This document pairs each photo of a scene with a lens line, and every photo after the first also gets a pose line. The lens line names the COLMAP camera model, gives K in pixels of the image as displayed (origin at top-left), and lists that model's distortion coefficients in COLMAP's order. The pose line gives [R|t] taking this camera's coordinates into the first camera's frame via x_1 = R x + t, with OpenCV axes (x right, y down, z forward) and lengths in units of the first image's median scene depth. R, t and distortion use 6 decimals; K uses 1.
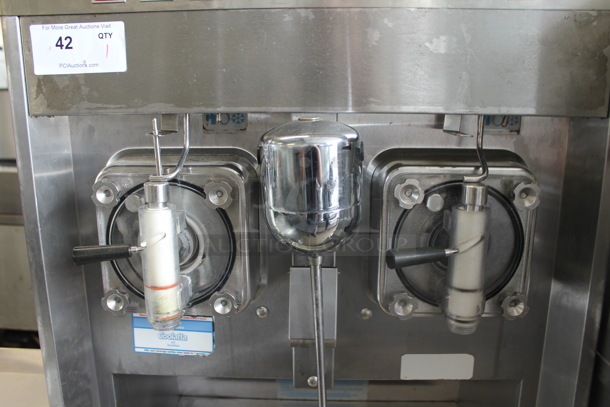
lens RADIAL K [[516.5, 0, 307.8], [0, 516.5, 206.7], [0, 0, 1]] dist [-0.164564, 0.146680]
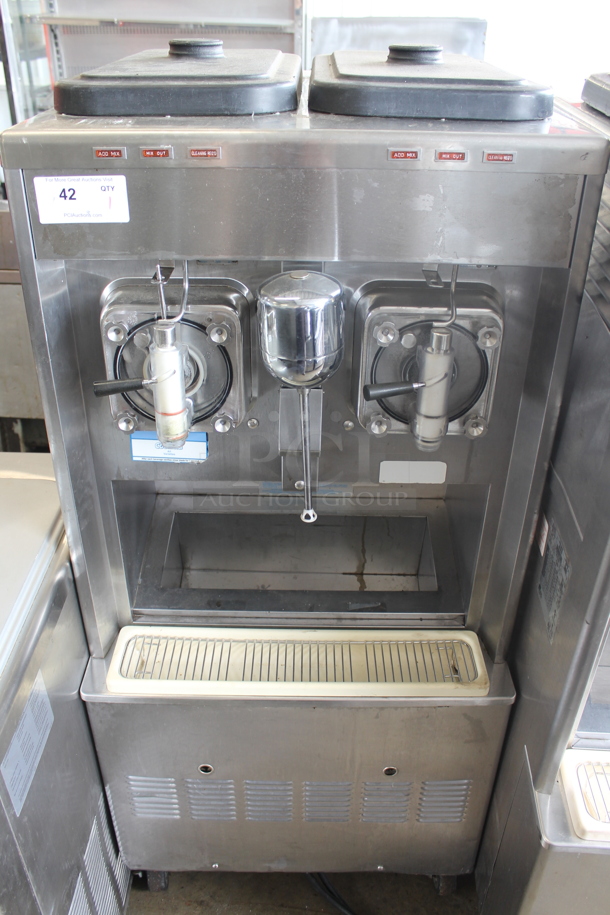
lens RADIAL K [[774.8, 0, 302.7], [0, 774.8, 474.4], [0, 0, 1]] dist [-0.164564, 0.146680]
pose [[0.999544, -0.004191, 0.029893, -0.038431], [-0.006418, 0.938168, 0.346121, -0.303665], [-0.029495, -0.346155, 0.937714, -0.668792]]
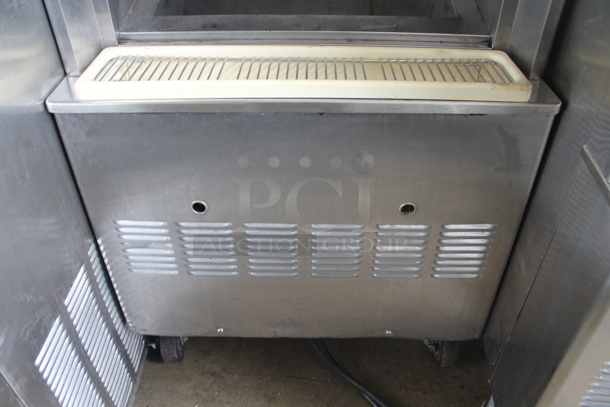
lens RADIAL K [[516.5, 0, 307.8], [0, 516.5, 206.7], [0, 0, 1]] dist [-0.164564, 0.146680]
pose [[0.999808, -0.008244, 0.017788, 0.000195], [-0.001050, 0.883481, 0.468466, 0.661159], [-0.019578, -0.468395, 0.883302, -0.054634]]
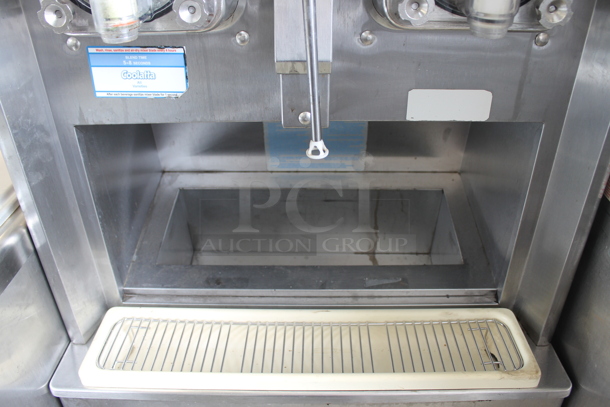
lens RADIAL K [[516.5, 0, 307.8], [0, 516.5, 206.7], [0, 0, 1]] dist [-0.164564, 0.146680]
pose [[0.999760, -0.018111, 0.012361, 0.001852], [0.012780, 0.939351, 0.342719, 0.212305], [-0.017818, -0.342479, 0.939357, 0.156194]]
